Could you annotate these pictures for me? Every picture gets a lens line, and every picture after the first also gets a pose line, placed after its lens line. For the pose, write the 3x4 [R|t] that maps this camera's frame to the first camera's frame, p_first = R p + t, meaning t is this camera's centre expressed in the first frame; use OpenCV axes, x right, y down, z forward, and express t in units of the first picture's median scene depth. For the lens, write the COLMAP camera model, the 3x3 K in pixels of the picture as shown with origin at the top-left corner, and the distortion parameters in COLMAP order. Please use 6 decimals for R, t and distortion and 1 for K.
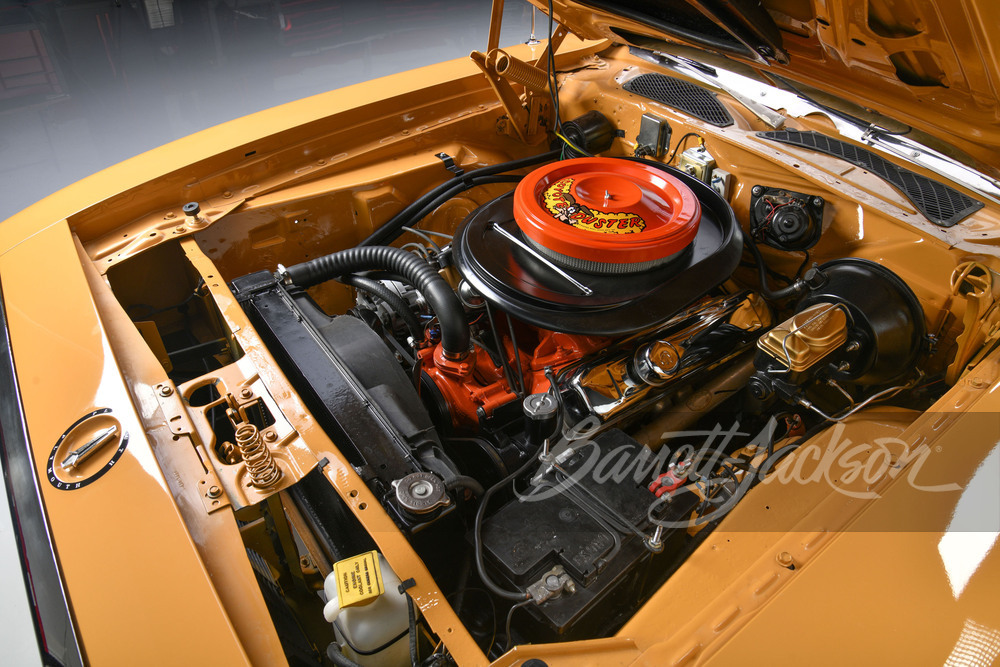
lens RADIAL K [[677.2, 0, 507.5], [0, 677.2, 337.3], [0, 0, 1]] dist [-0.079273, 0.038534]
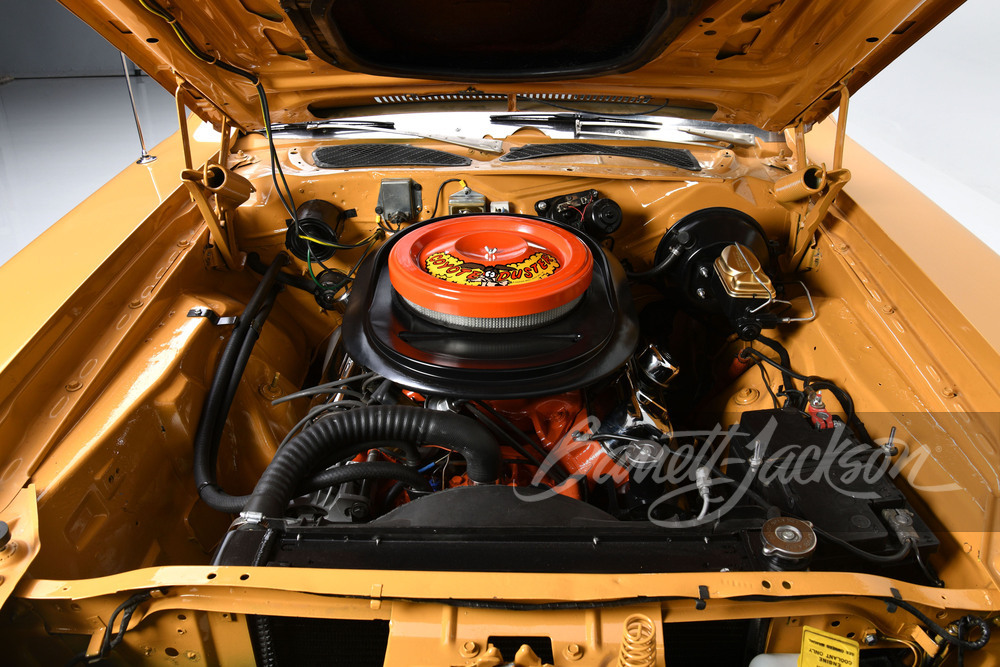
lens RADIAL K [[802.4, 0, 515.2], [0, 802.4, 272.5], [0, 0, 1]] dist [-0.072684, 0.001806]
pose [[0.591092, -0.354220, 0.724664, -0.556279], [0.515225, 0.857054, -0.001324, -0.146588], [-0.620607, 0.374148, 0.689101, 0.211067]]
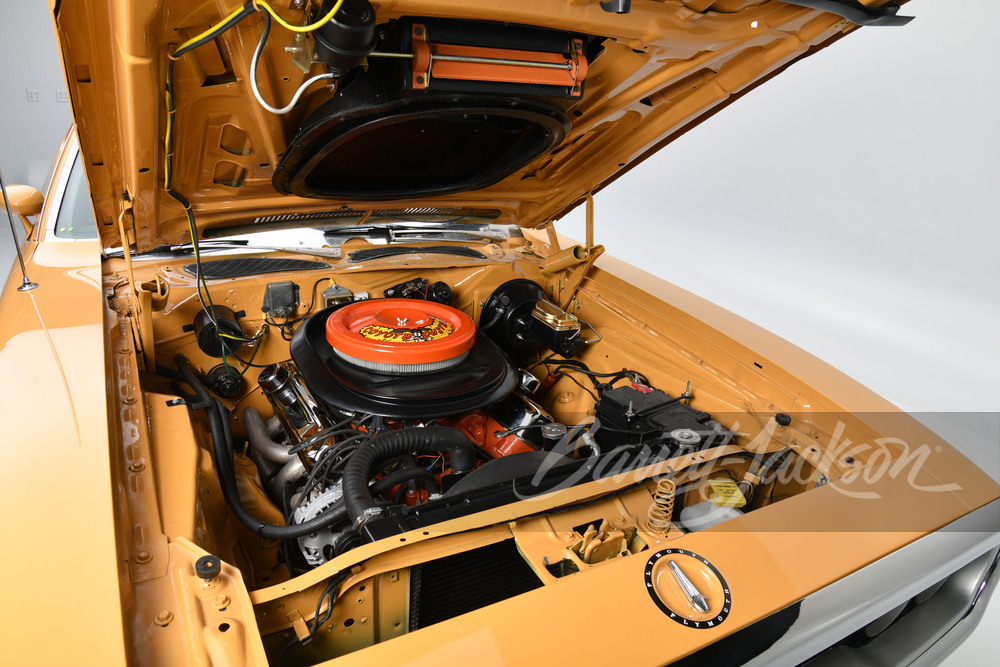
lens RADIAL K [[677.2, 0, 507.5], [0, 677.2, 337.3], [0, 0, 1]] dist [-0.079273, 0.038534]
pose [[0.113000, -0.364503, 0.924321, -0.882890], [0.578269, 0.780621, 0.237141, -0.326250], [-0.807983, 0.507709, 0.298991, 0.423553]]
